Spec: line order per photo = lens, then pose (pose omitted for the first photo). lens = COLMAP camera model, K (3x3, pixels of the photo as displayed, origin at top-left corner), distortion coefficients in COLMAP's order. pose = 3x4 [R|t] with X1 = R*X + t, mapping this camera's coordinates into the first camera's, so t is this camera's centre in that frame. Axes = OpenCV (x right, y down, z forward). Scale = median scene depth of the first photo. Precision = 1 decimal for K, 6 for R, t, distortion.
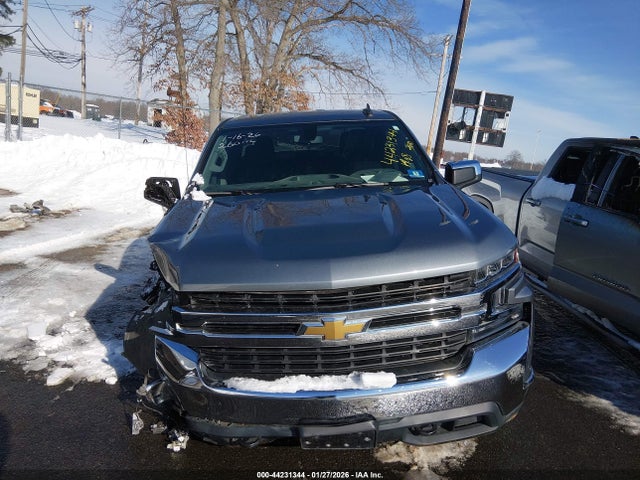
lens RADIAL K [[493.6, 0, 319.9], [0, 493.6, 240.2], [0, 0, 1]] dist [0.025838, -0.049106]
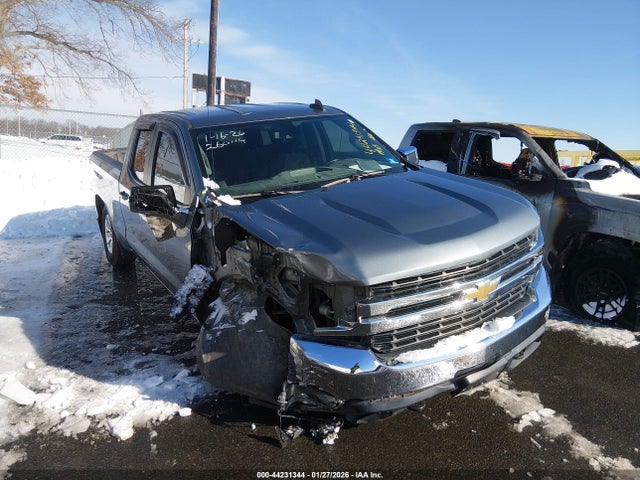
lens RADIAL K [[493.6, 0, 323.1], [0, 493.6, 238.6], [0, 0, 1]] dist [0.025838, -0.049106]
pose [[0.855455, -0.150632, 0.495486, -0.426802], [0.137023, 0.988502, 0.063943, -0.038689], [-0.499421, 0.013193, 0.866259, 0.058189]]
